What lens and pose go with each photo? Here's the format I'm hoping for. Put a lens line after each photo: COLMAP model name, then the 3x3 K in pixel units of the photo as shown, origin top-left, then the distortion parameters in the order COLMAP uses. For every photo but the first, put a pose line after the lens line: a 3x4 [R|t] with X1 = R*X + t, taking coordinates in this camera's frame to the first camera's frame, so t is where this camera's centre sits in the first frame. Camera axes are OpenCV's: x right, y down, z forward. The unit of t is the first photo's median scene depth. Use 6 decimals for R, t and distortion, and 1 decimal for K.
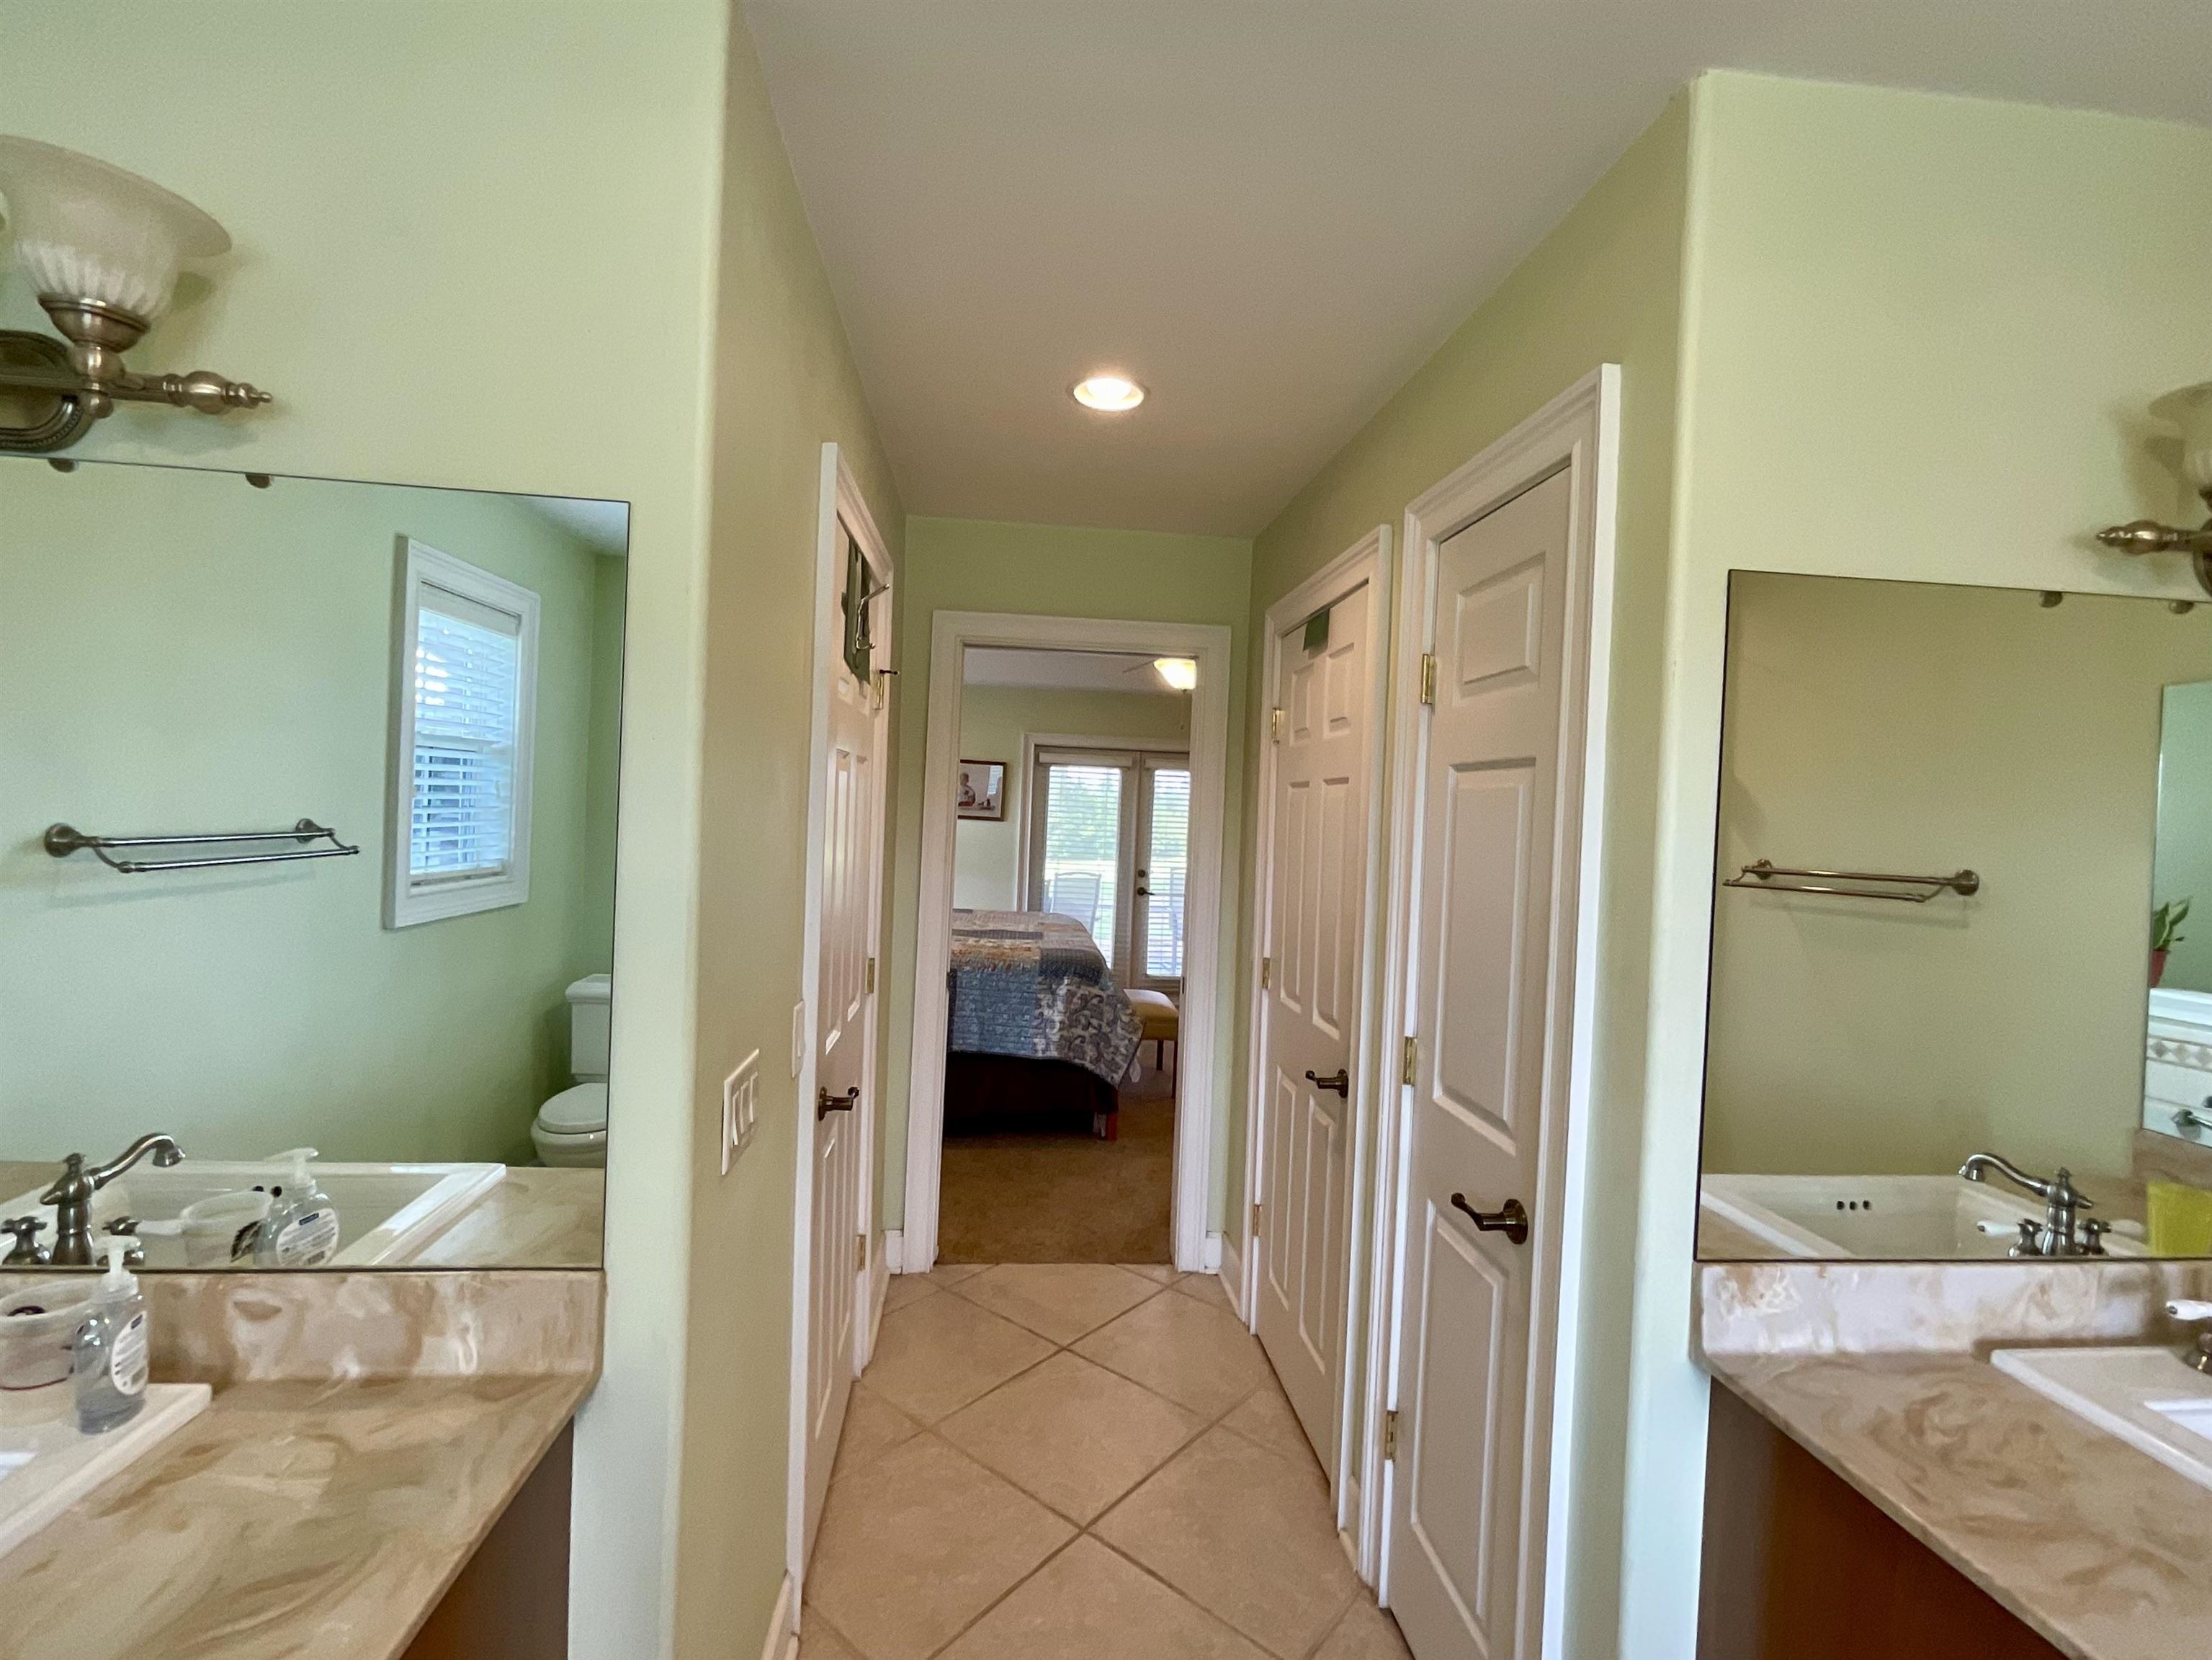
lens RADIAL K [[996.4, 0, 1110.9], [0, 996.4, 831.5], [0, 0, 1]] dist [0.013878, -0.000711]
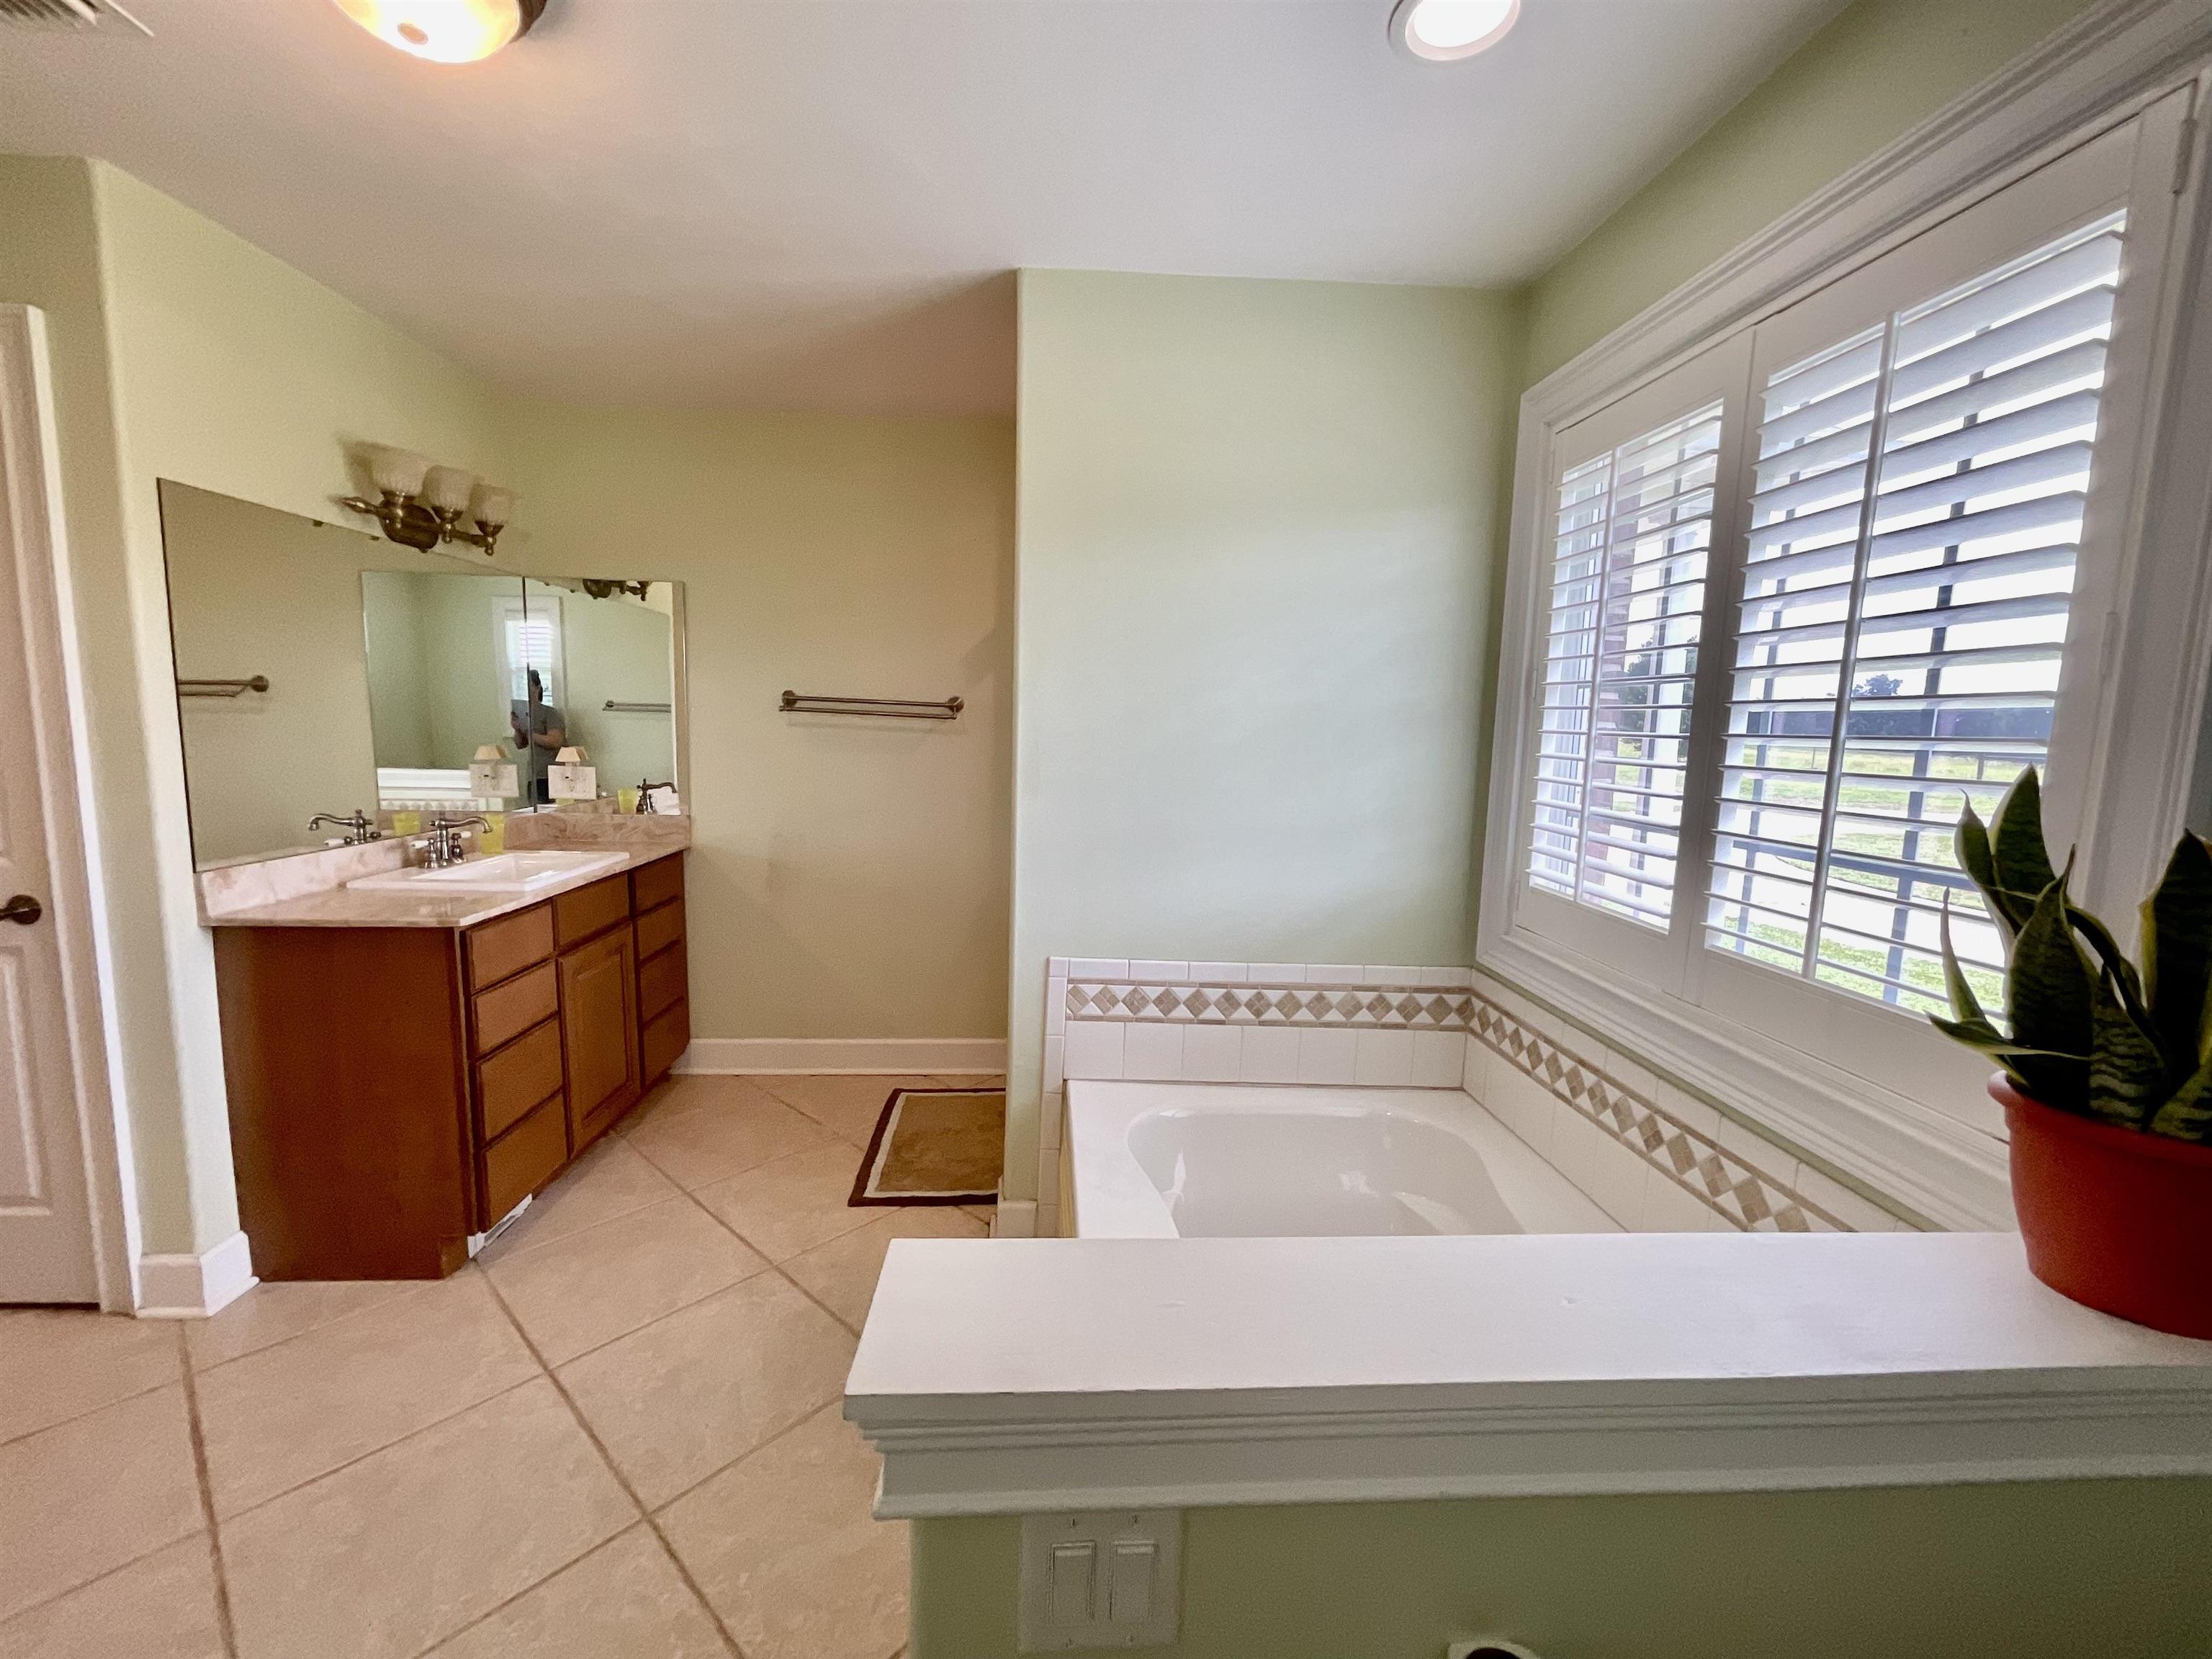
lens RADIAL K [[886.2, 0, 1110.6], [0, 886.2, 829.9], [0, 0, 1]] dist [0.003666, 0.000261]
pose [[0.043623, -0.153305, 0.987216, -0.867858], [-0.015193, 0.987940, 0.154089, 0.073129], [-0.998933, -0.021720, 0.040768, -0.676012]]
